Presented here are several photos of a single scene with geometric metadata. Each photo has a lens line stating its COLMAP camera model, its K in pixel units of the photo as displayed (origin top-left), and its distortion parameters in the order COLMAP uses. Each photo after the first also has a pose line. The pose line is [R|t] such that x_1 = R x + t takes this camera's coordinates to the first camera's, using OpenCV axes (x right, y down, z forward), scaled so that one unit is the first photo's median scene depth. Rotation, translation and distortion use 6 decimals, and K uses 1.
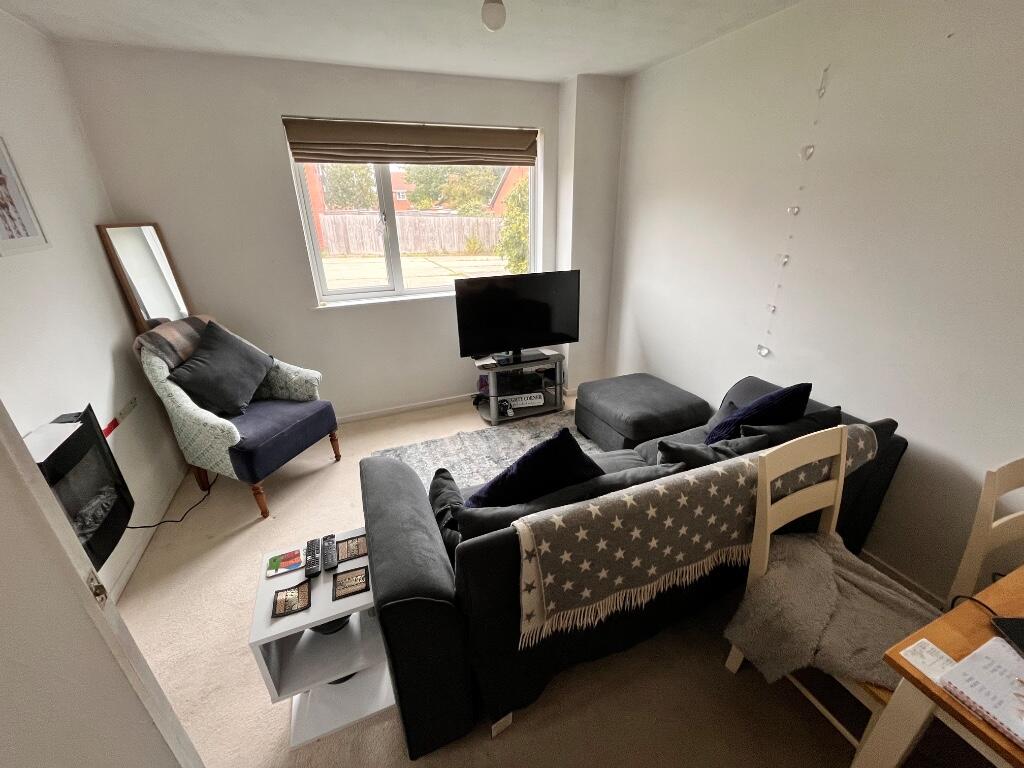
lens RADIAL K [[414.6, 0, 511.8], [0, 414.6, 385.9], [0, 0, 1]] dist [-0.002142, -0.000236]
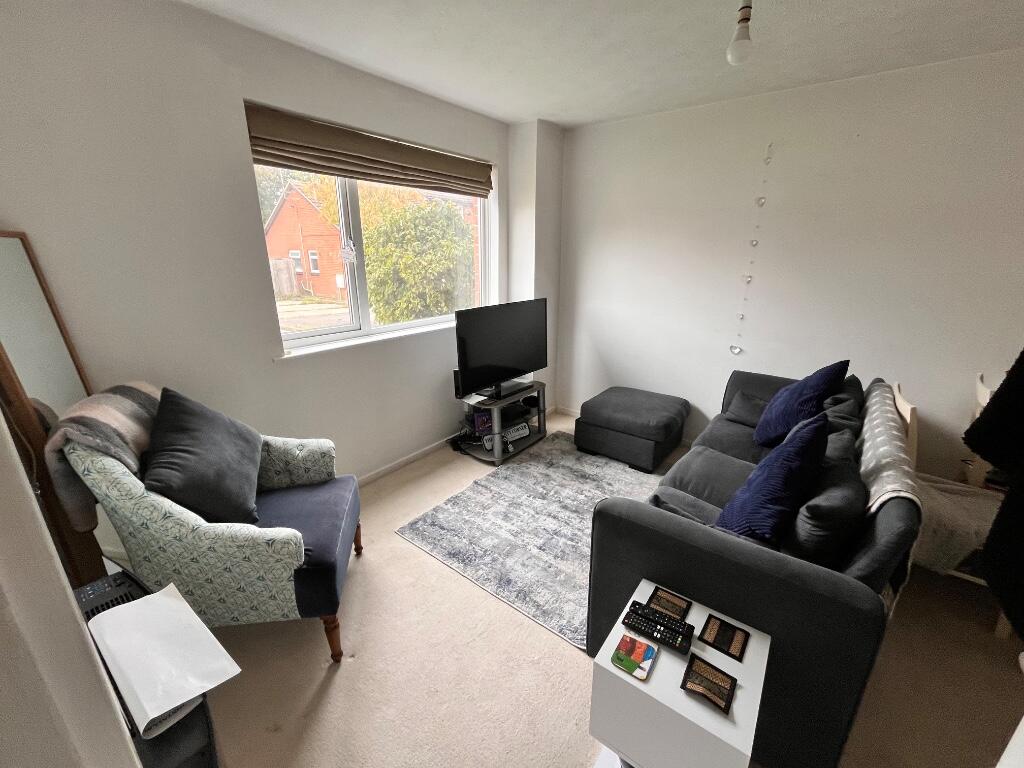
lens RADIAL K [[414.6, 0, 510.6], [0, 414.6, 386.6], [0, 0, 1]] dist [-0.002142, -0.000236]
pose [[0.863485, -0.134961, 0.485983, -0.493143], [0.180860, 0.982310, -0.048555, -0.029762], [-0.470833, 0.129821, 0.872618, 0.178063]]
